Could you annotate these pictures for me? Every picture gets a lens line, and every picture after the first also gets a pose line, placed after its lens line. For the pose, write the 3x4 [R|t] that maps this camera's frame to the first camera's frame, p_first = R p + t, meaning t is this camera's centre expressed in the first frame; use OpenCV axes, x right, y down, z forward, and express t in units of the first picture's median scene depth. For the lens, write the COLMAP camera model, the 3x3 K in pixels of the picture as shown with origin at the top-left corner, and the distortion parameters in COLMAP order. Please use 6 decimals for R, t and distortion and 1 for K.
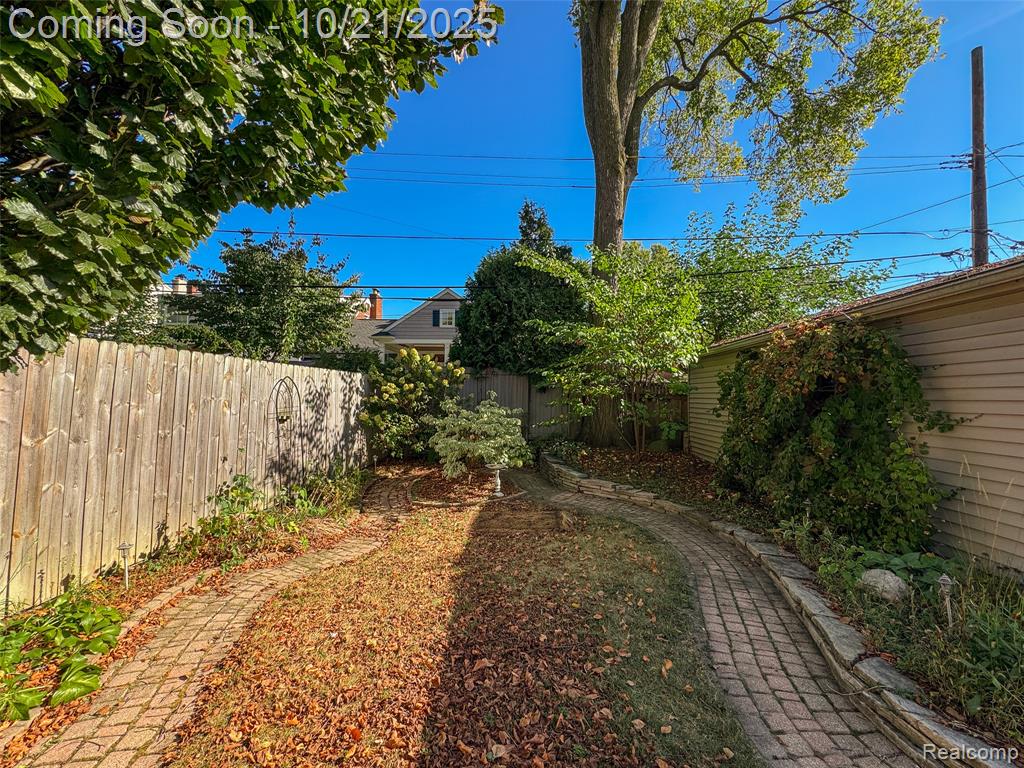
lens RADIAL K [[409.1, 0, 506.9], [0, 409.1, 383.1], [0, 0, 1]] dist [0.001387, -0.000102]
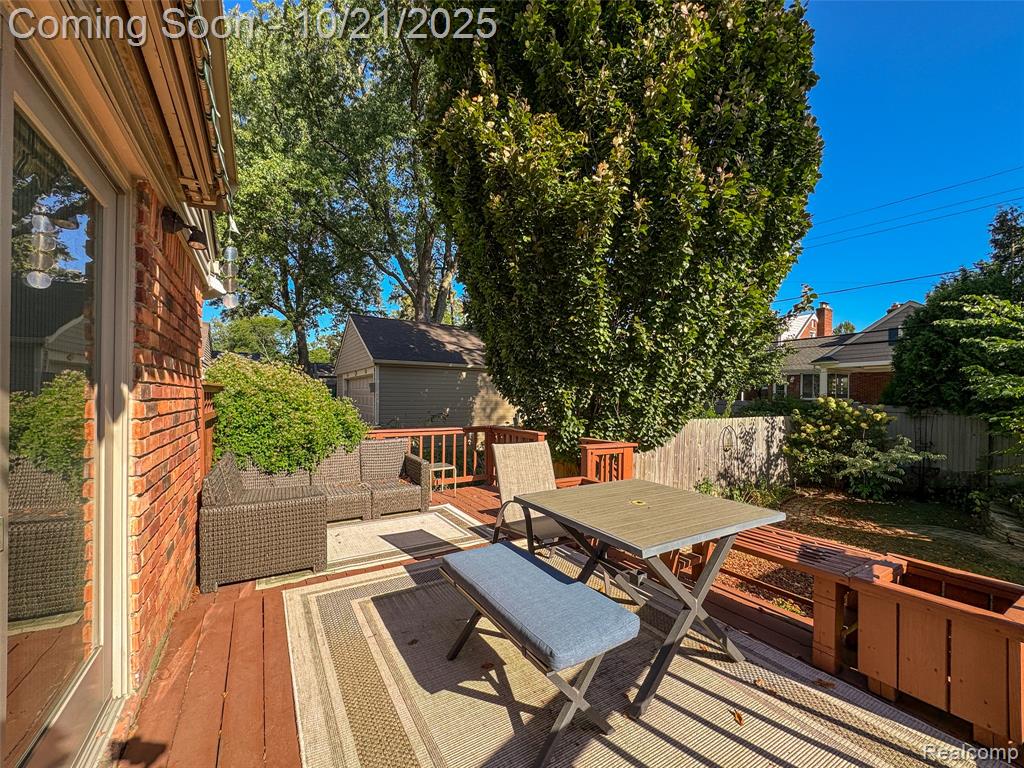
lens RADIAL K [[411.8, 0, 514.9], [0, 411.8, 399.3], [0, 0, 1]] dist [0.001038, -0.000301]
pose [[0.554542, -0.006344, -0.832132, 0.453588], [0.025107, 0.999643, 0.009111, -0.180440], [0.831777, -0.025945, 0.554503, -0.791876]]
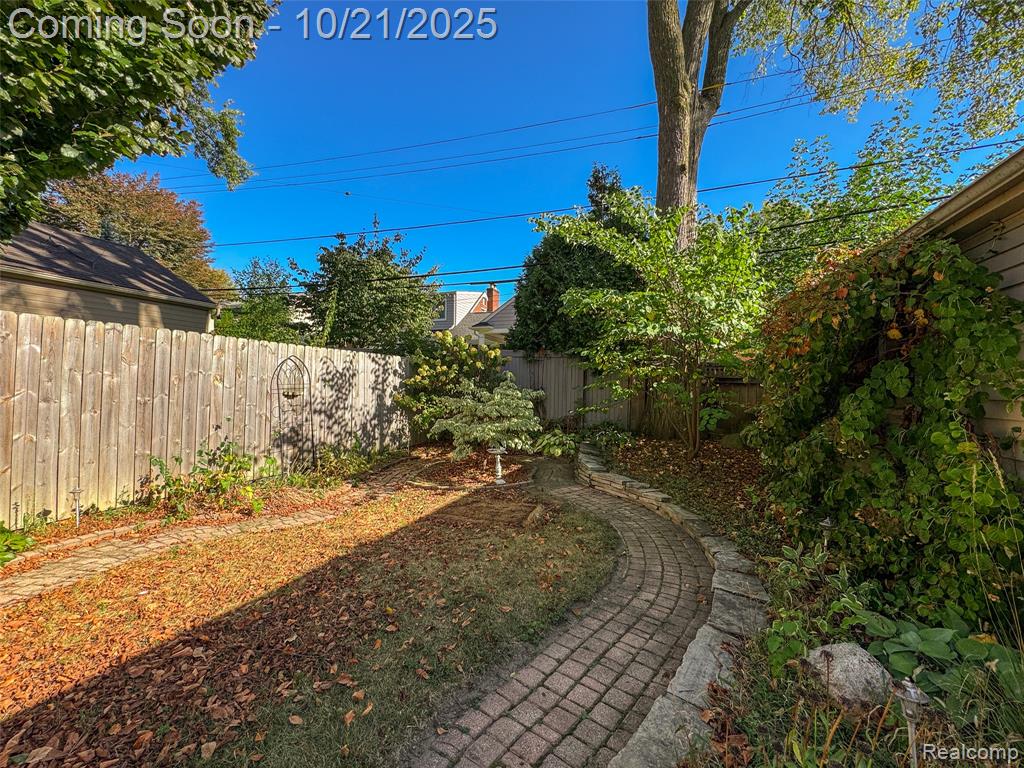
lens RADIAL K [[407.5, 0, 512.0], [0, 407.5, 384.0], [0, 0, 1]] dist [0.000196, -0.000448]
pose [[0.945090, 0.001938, -0.326804, 0.384338], [0.004244, 0.999825, 0.018200, 0.044055], [0.326782, -0.018587, 0.944917, 0.182417]]
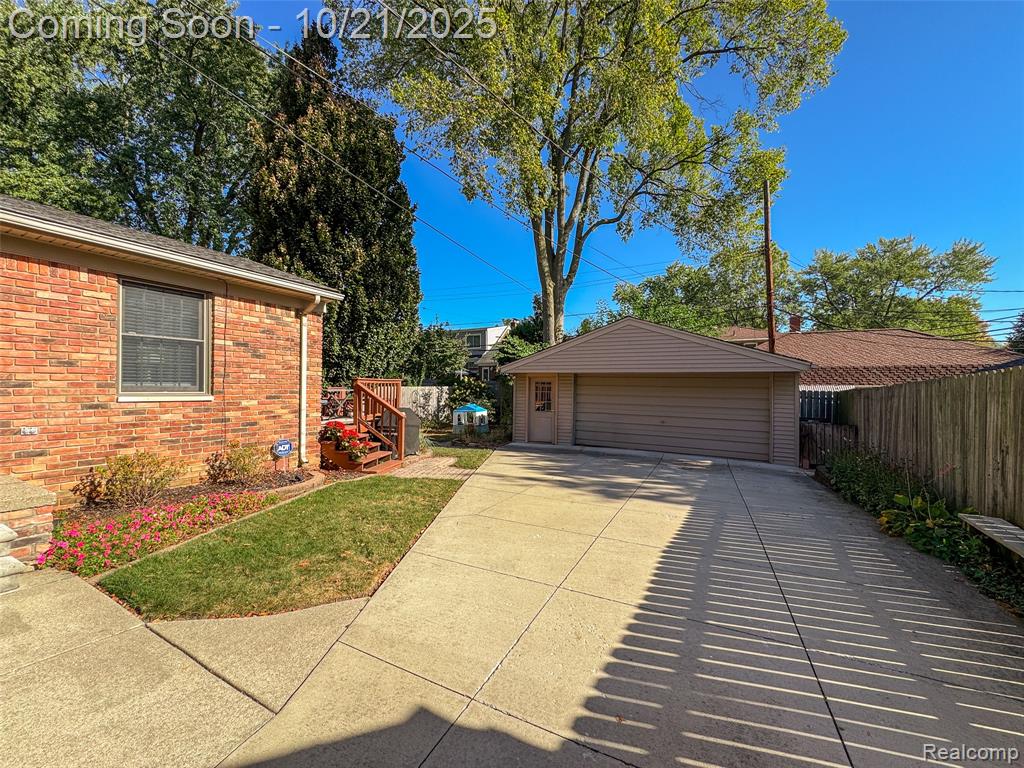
lens RADIAL K [[407.5, 0, 512.0], [0, 407.5, 384.0], [0, 0, 1]] dist [0.000196, -0.000448]
pose [[0.894531, -0.008889, -0.446917, 1.893960], [0.018881, 0.999661, 0.017909, -0.122189], [0.446607, -0.024458, 0.894396, -1.874988]]
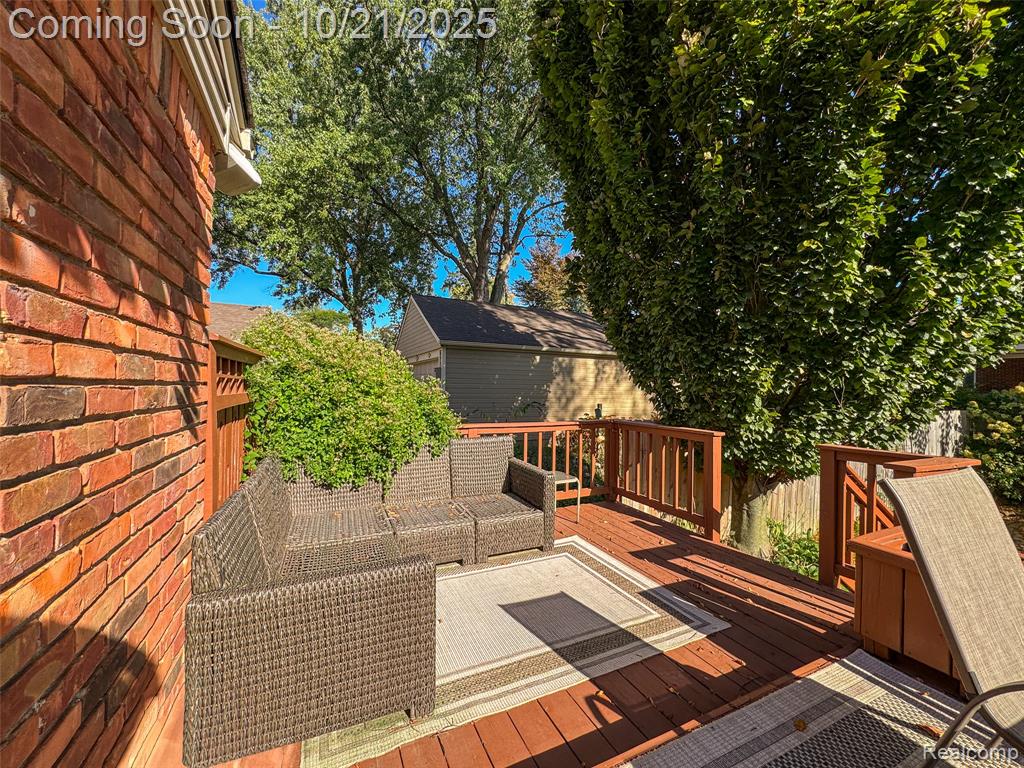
lens RADIAL K [[413.8, 0, 512.0], [0, 413.8, 384.0], [0, 0, 1]] dist [0.000275, -0.000106]
pose [[0.452908, -0.016383, -0.891407, 0.044727], [0.020812, 0.999753, -0.007800, -0.165040], [0.891314, -0.015019, 0.453137, -0.773692]]
